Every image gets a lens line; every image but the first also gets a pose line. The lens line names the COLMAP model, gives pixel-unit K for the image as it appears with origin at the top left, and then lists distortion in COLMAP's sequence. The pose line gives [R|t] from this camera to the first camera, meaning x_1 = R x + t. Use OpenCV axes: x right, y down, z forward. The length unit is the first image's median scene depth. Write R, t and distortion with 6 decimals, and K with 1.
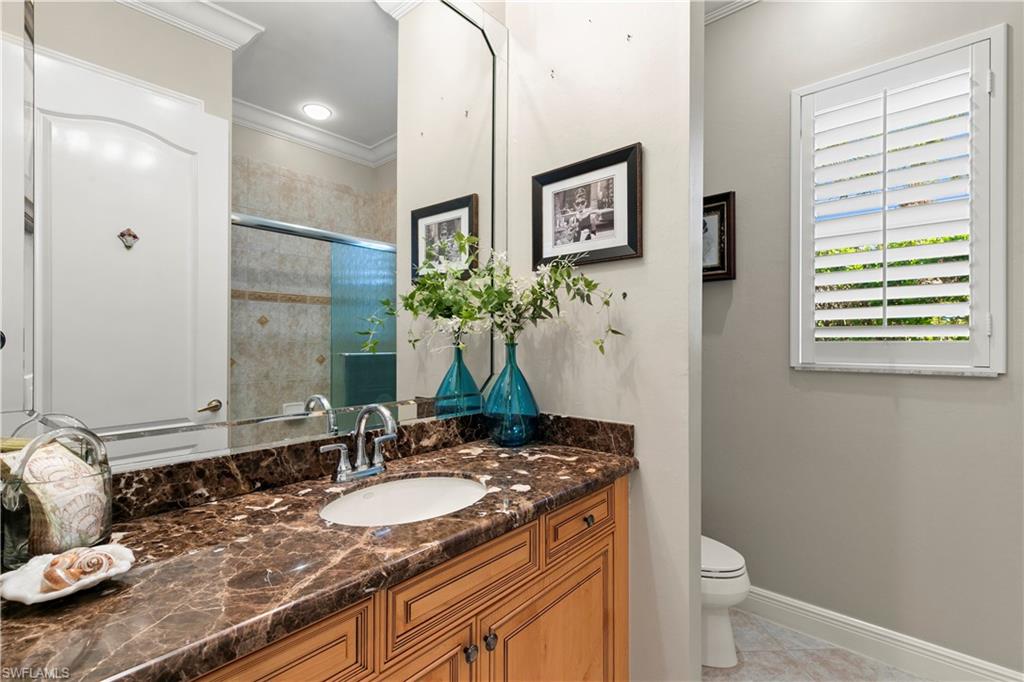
lens RADIAL K [[462.2, 0, 512.3], [0, 462.2, 343.3], [0, 0, 1]] dist [0.002791, 0.000185]
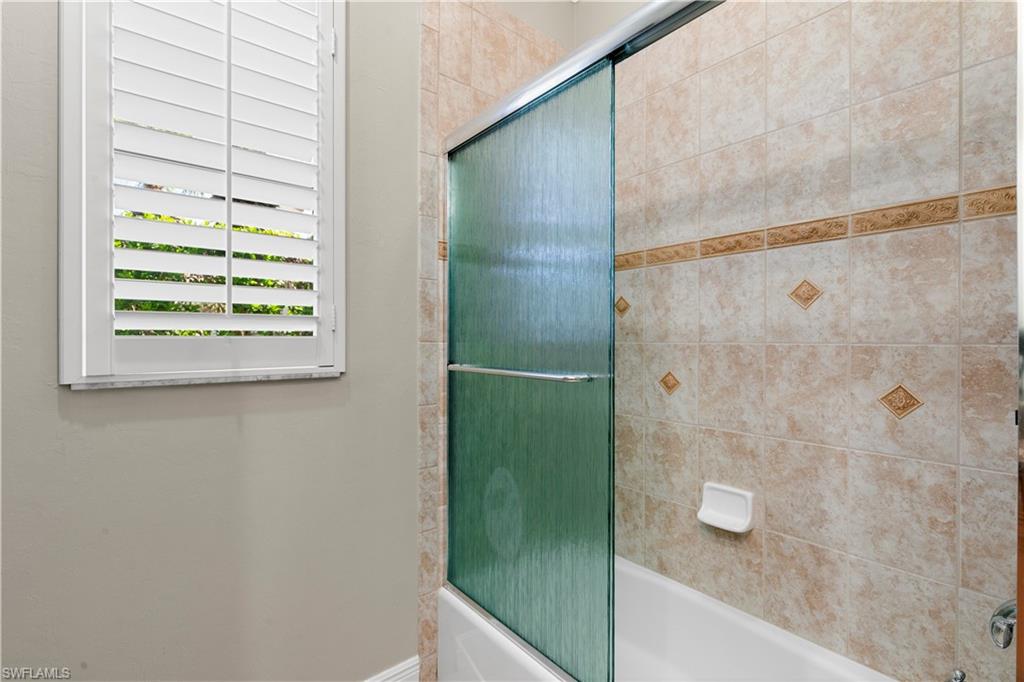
lens RADIAL K [[462.2, 0, 512.1], [0, 462.2, 339.1], [0, 0, 1]] dist [0.002791, 0.000185]
pose [[0.148227, -0.005187, 0.988940, 0.186487], [-0.003017, 0.999979, 0.005697, -0.005485], [-0.988949, -0.003828, 0.148209, 0.482790]]
